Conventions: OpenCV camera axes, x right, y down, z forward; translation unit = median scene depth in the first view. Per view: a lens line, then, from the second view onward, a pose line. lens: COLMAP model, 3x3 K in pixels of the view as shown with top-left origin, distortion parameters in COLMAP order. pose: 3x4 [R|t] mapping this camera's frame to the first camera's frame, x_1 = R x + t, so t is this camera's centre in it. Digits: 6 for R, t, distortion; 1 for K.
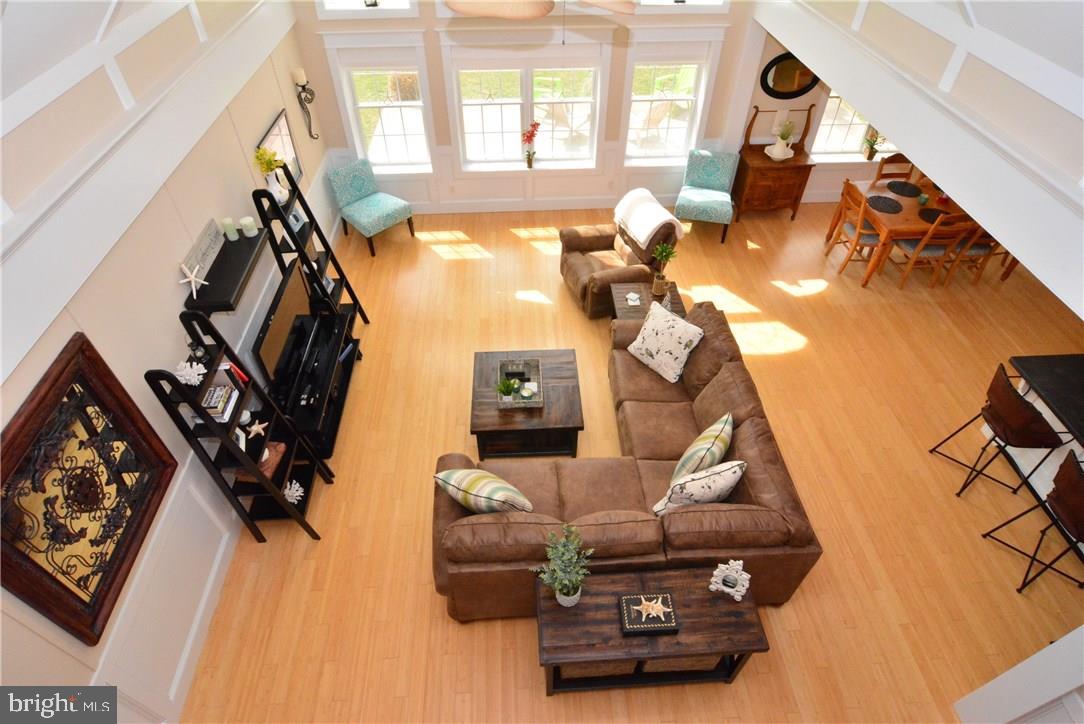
lens RADIAL K [[582.0, 0, 541.6], [0, 582.0, 363.3], [0, 0, 1]] dist [-0.015881, -0.004319]
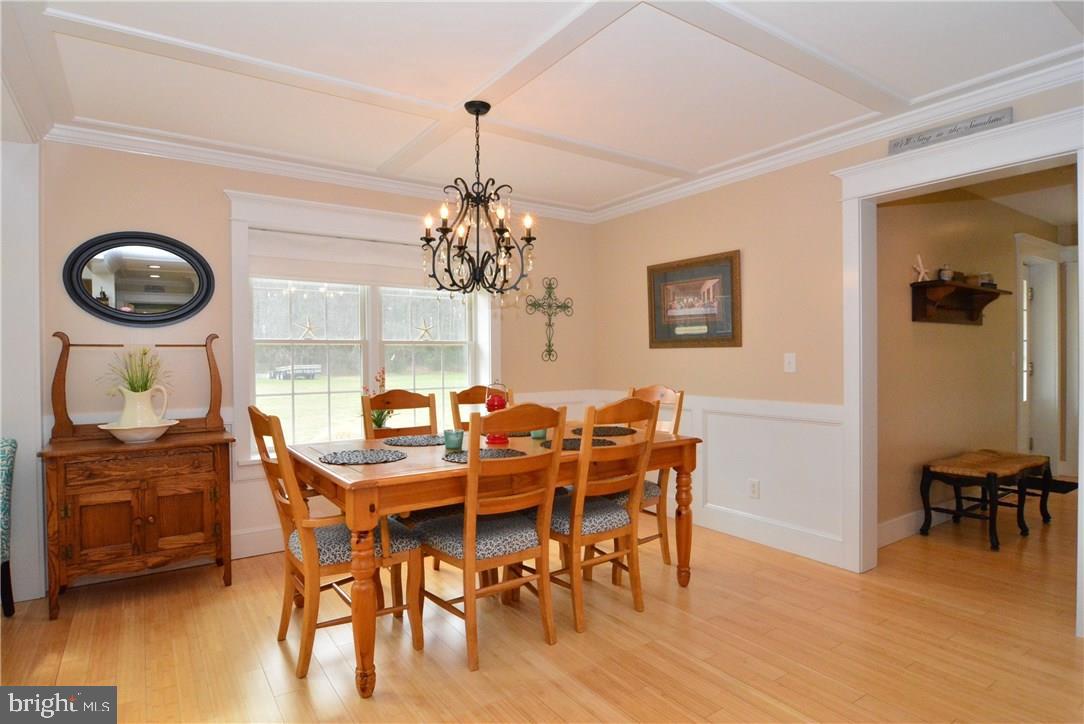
lens RADIAL K [[582.0, 0, 542.3], [0, 582.0, 361.0], [0, 0, 1]] dist [-0.015881, -0.004319]
pose [[0.855895, -0.013930, 0.516961, 0.454642], [0.369809, 0.715263, -0.592993, -0.038283], [-0.361503, 0.698716, 0.617342, 0.611100]]
